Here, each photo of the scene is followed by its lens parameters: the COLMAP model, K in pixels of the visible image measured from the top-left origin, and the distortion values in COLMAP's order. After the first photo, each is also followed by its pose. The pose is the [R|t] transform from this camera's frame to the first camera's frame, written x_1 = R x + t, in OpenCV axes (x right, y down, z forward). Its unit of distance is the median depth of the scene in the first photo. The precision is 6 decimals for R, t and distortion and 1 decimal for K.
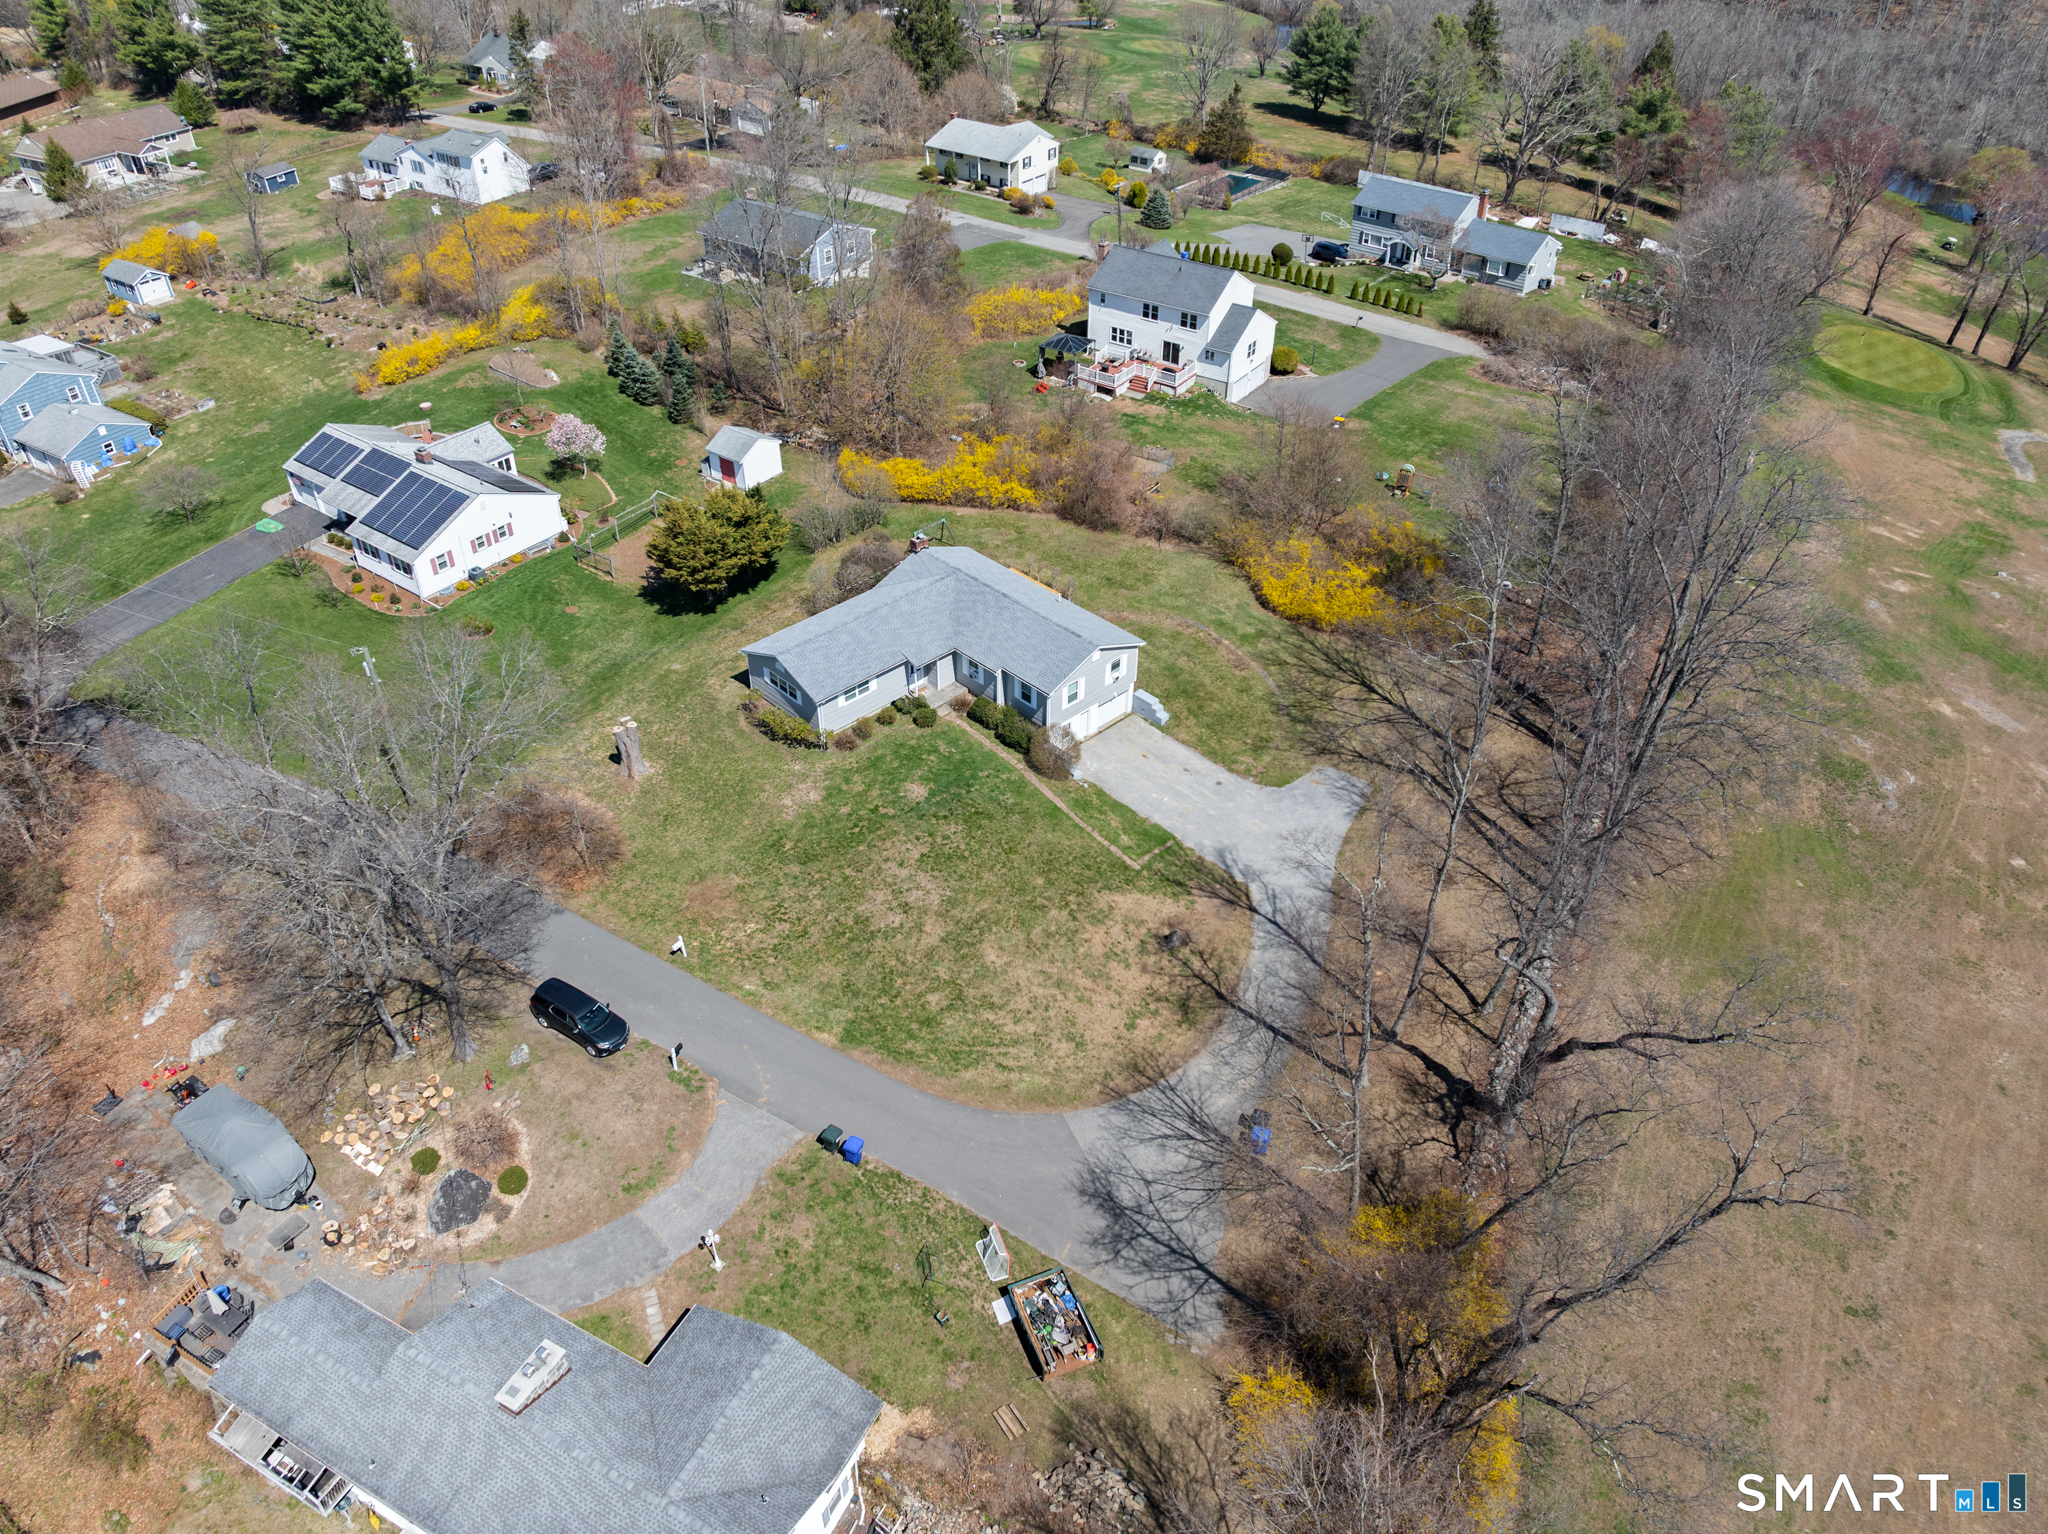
lens RADIAL K [[1486.5, 0, 1024.4], [0, 1486.5, 725.8], [0, 0, 1]] dist [-0.066244, 0.039833]
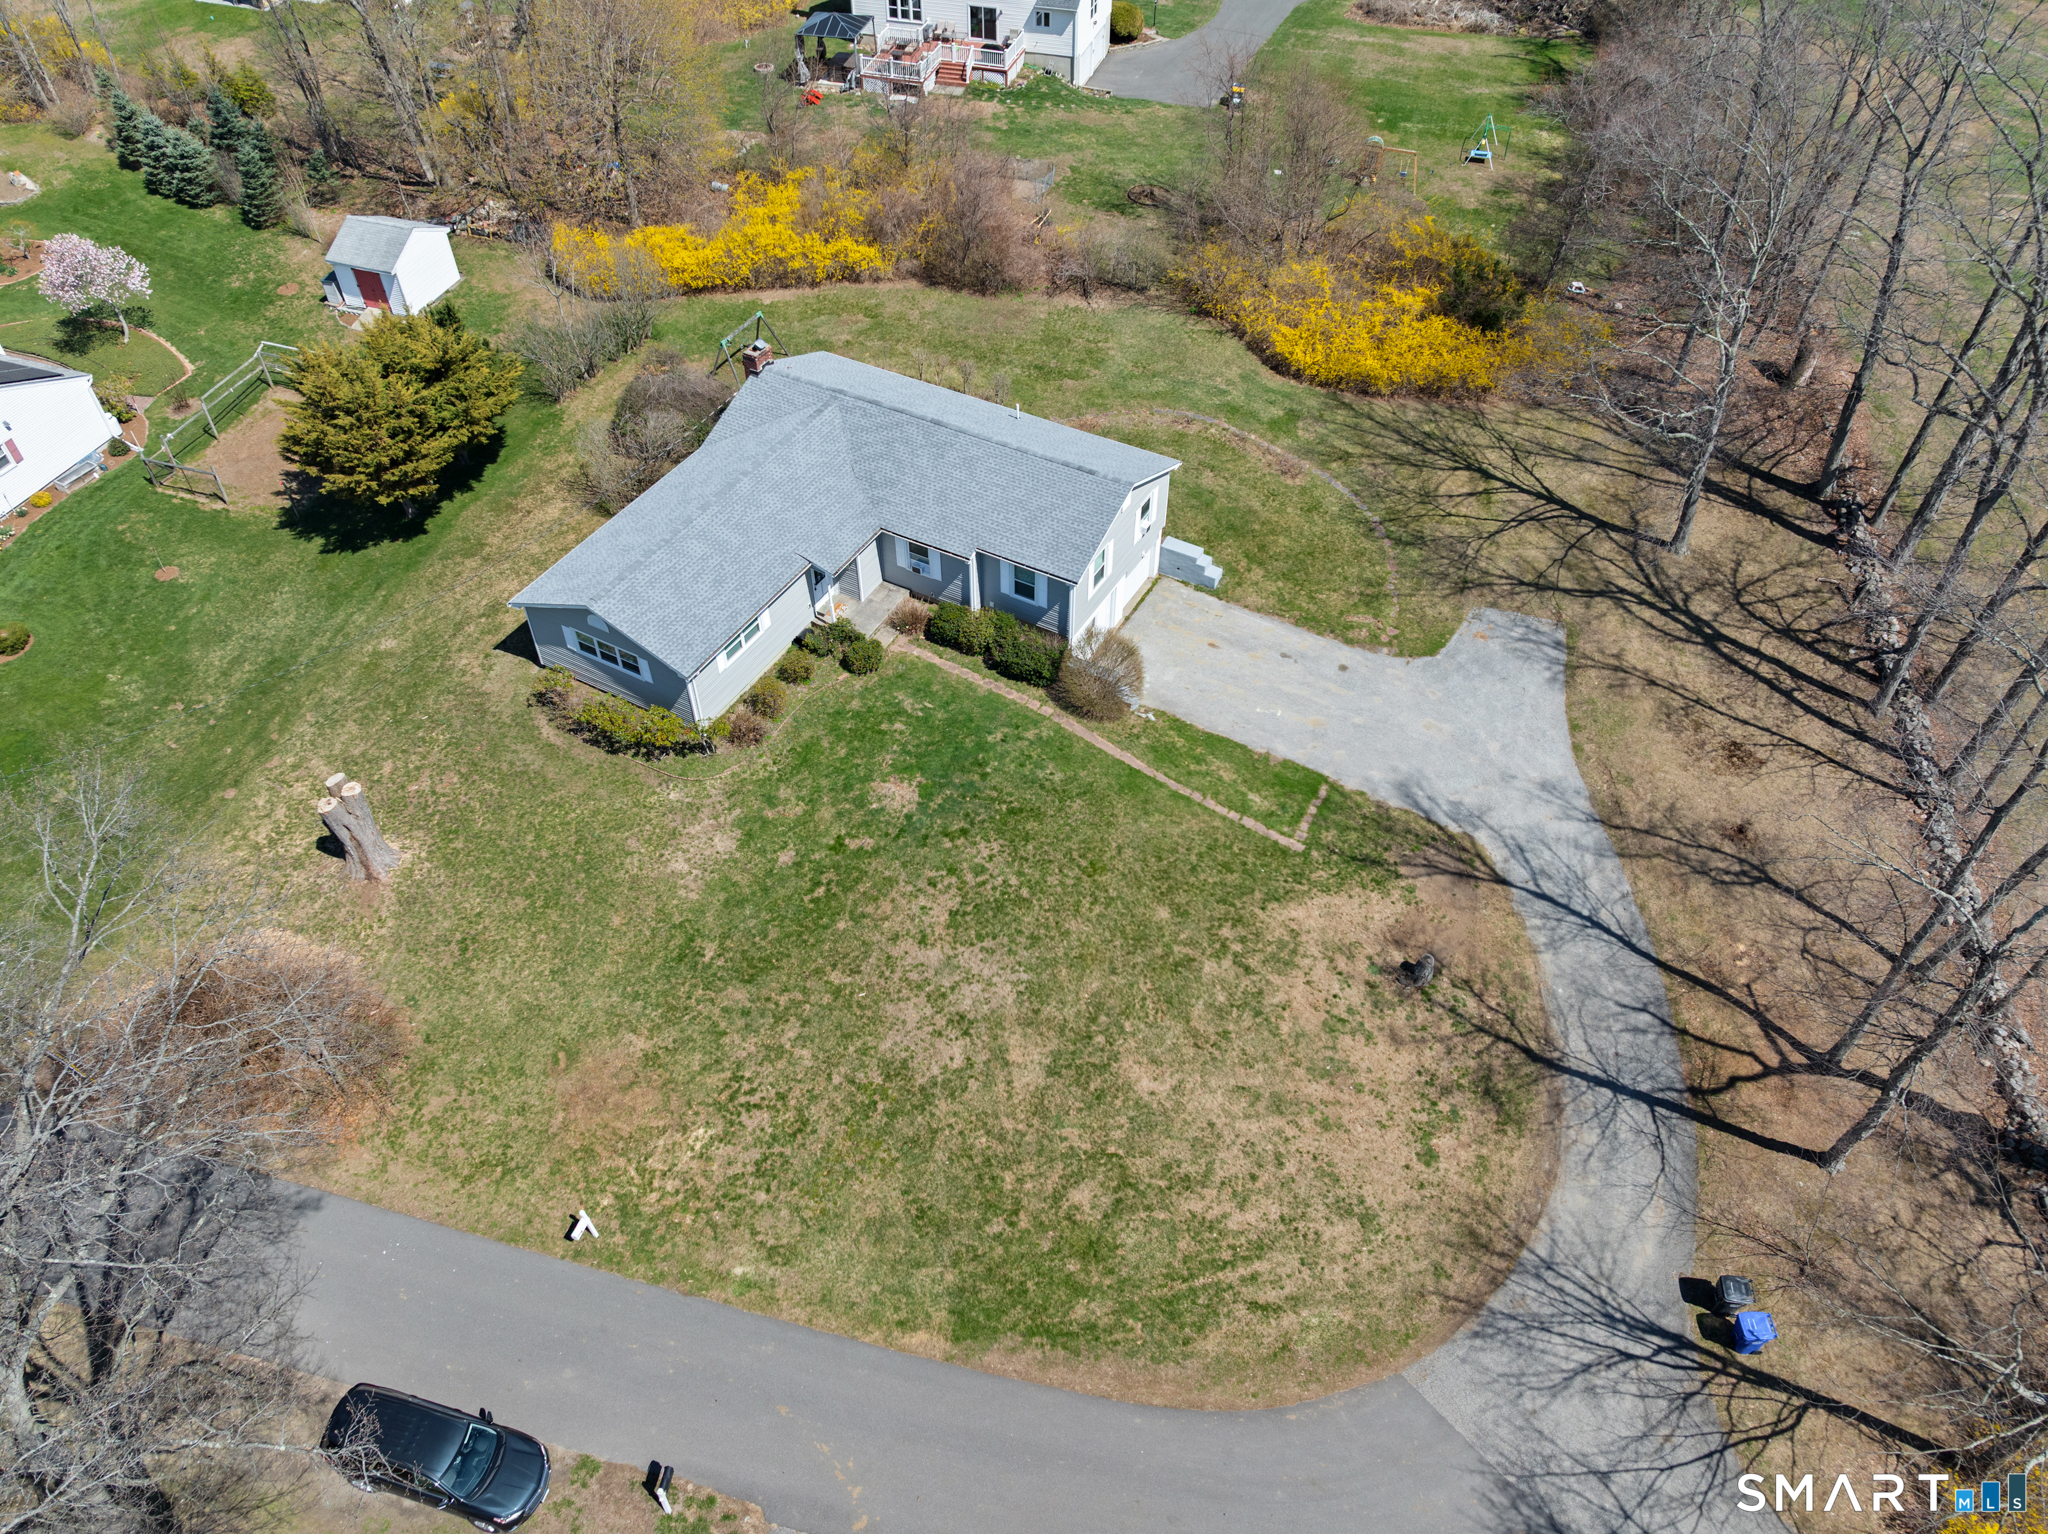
lens RADIAL K [[1439.2, 0, 994.9], [0, 1439.2, 759.9], [0, 0, 1]] dist [-0.062675, 0.032938]
pose [[0.959075, -0.211044, 0.188774, -0.127601], [0.174711, 0.965715, 0.192016, -0.063458], [-0.222826, -0.151177, 0.963065, 0.424090]]
